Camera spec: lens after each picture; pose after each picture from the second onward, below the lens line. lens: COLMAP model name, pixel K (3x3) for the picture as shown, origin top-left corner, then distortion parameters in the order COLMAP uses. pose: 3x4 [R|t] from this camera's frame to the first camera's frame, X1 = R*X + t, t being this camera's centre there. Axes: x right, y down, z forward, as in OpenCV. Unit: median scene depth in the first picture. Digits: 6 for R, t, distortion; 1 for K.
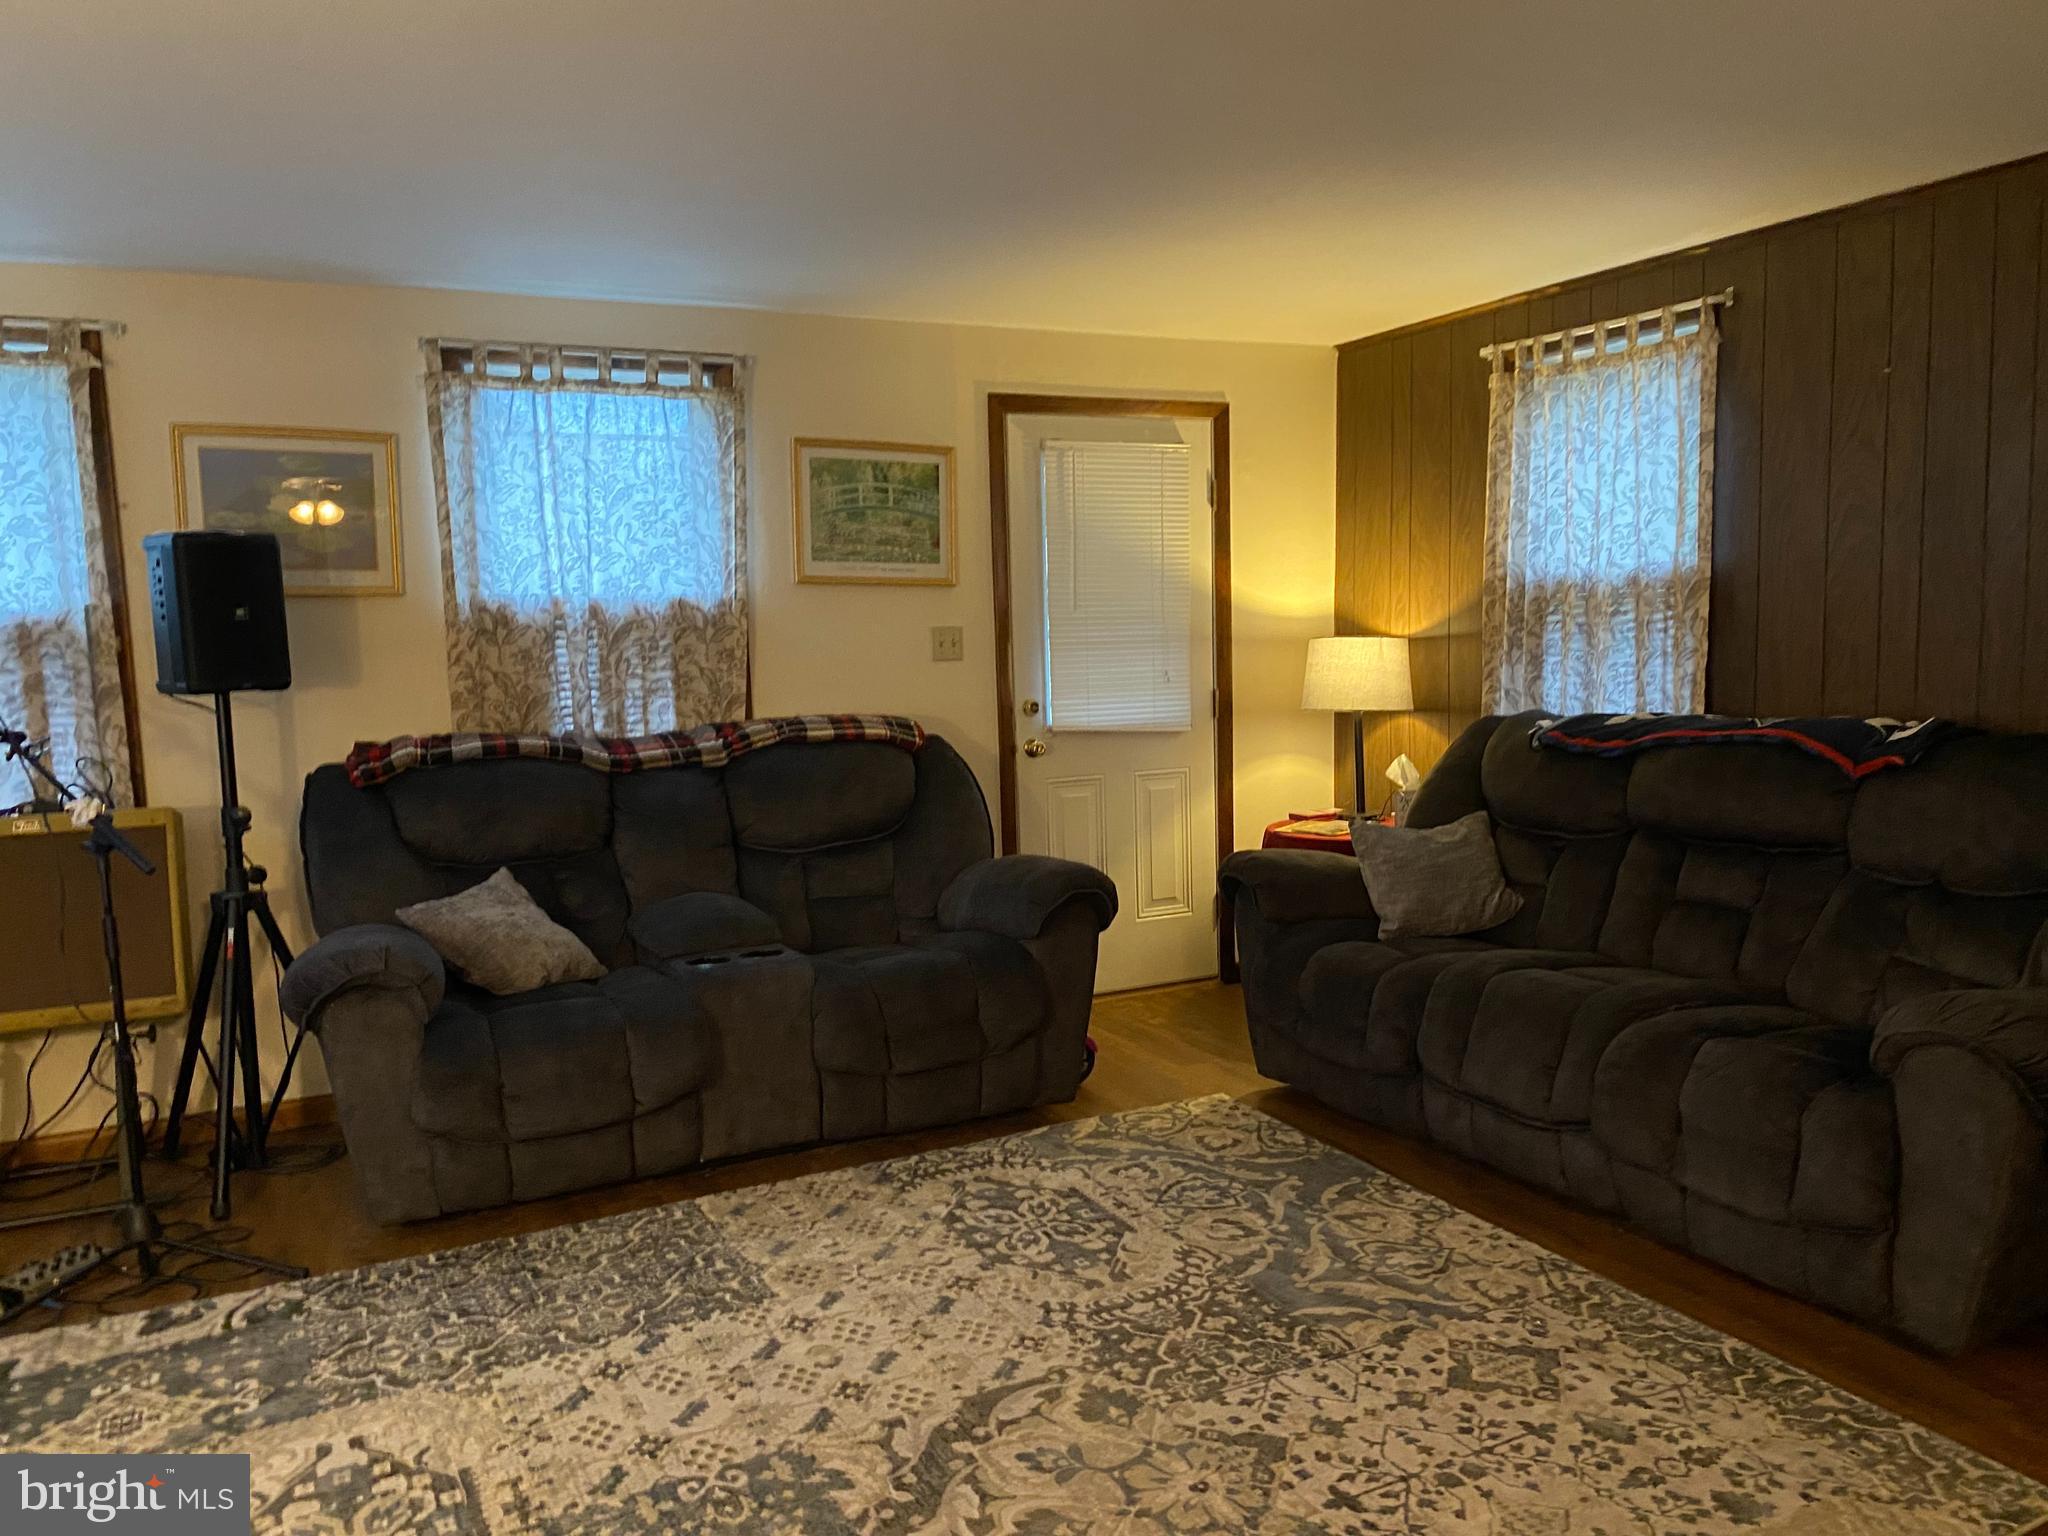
lens RADIAL K [[1568.0, 0, 1045.9], [0, 1568.0, 790.1], [0, 0, 1]] dist [0.062836, -0.064610]
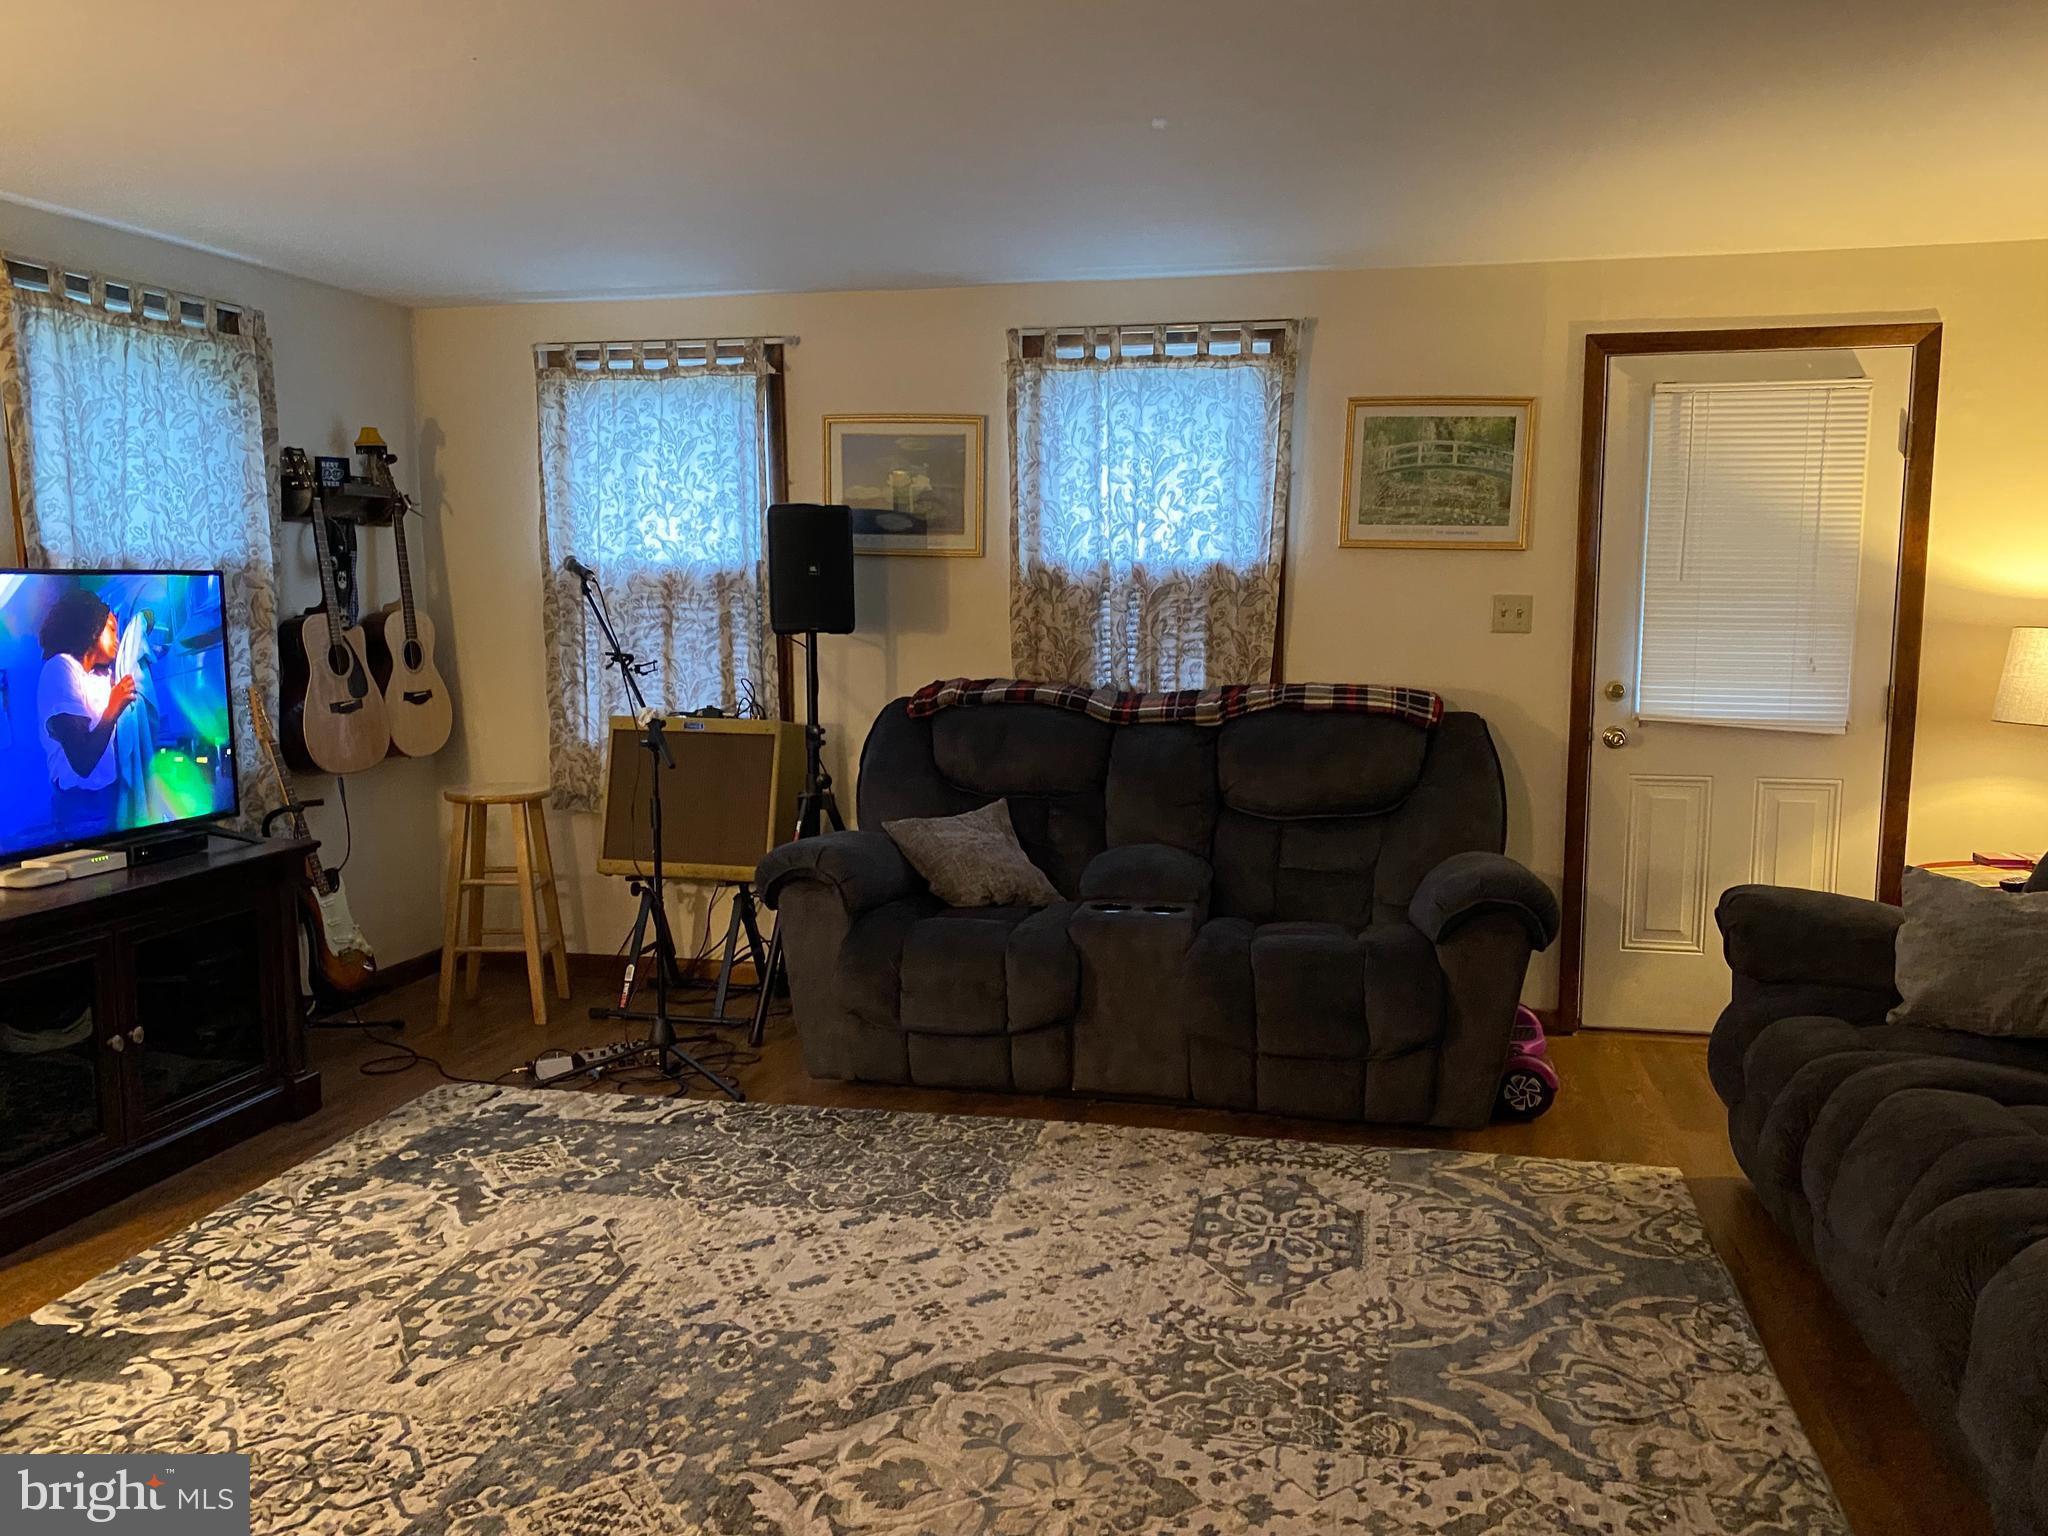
lens RADIAL K [[1568.0, 0, 1024.3], [0, 1568.0, 781.5], [0, 0, 1]] dist [0.062836, -0.064610]
pose [[0.776495, 0.105863, -0.621168, 0.385994], [-0.091891, 0.994272, 0.054580, -0.027821], [0.623388, 0.014699, 0.781775, 0.140294]]
